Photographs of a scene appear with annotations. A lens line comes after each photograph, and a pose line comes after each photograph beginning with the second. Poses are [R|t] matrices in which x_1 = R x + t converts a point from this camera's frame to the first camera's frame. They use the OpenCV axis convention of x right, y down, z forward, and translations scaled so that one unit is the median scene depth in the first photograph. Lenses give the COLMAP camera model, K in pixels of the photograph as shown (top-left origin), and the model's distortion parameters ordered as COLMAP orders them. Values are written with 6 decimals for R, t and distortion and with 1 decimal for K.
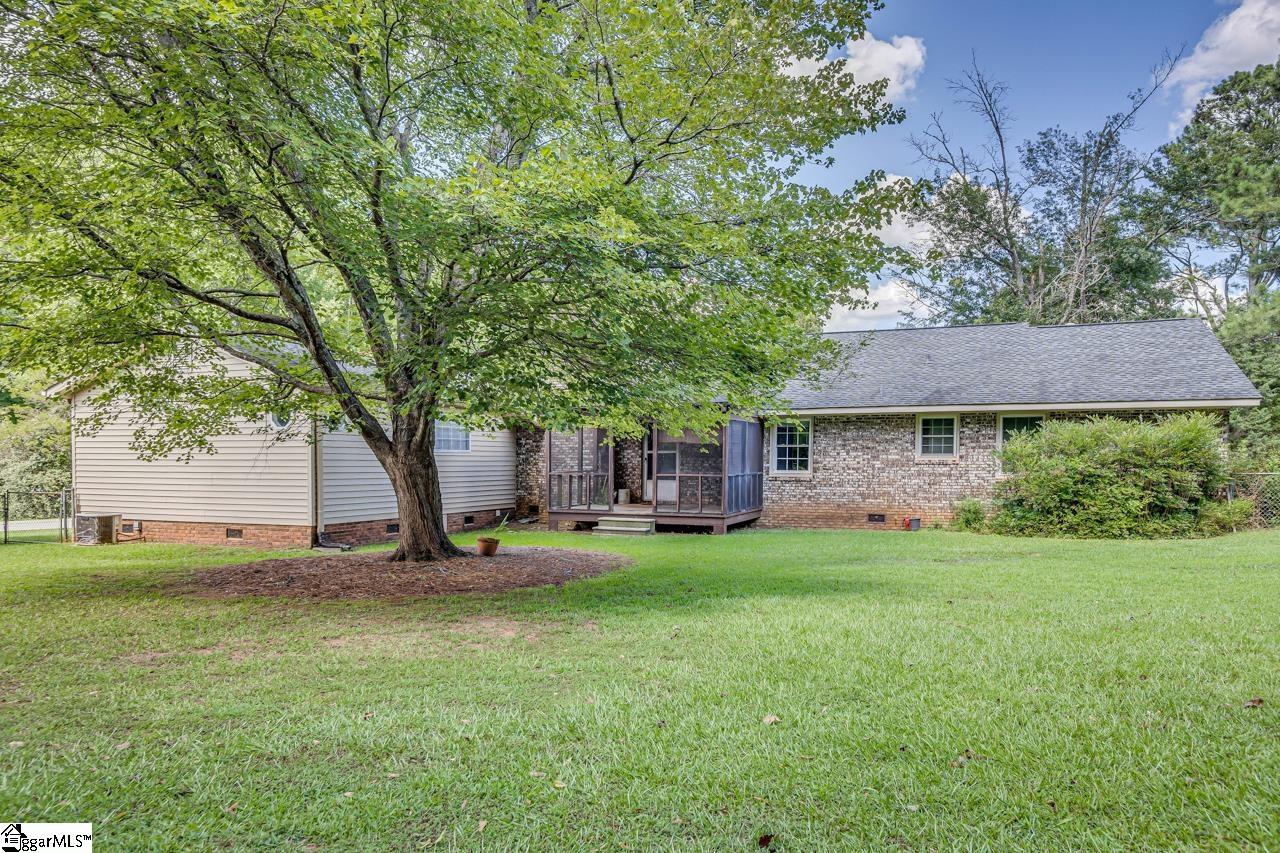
lens RADIAL K [[2298.4, 0, 640.0], [0, 2298.4, 426.5], [0, 0, 1]] dist [0.051723, 0.086119]
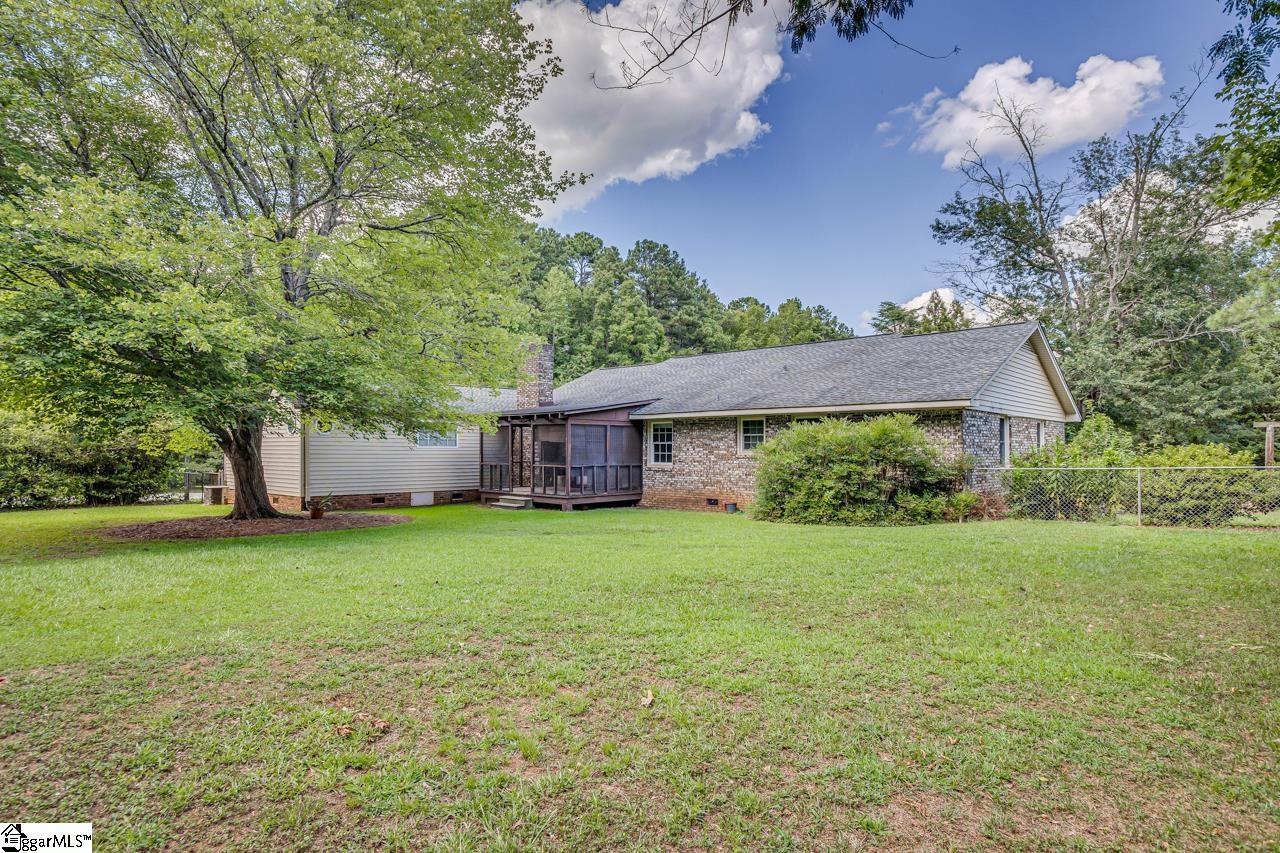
lens RADIAL K [[2298.4, 0, 640.0], [0, 2298.4, 426.5], [0, 0, 1]] dist [0.051723, 0.086119]
pose [[0.583162, -0.004204, -0.812345, 1.080930], [0.013838, 0.999893, 0.004759, -0.006784], [0.812238, -0.014017, 0.583157, 0.256265]]
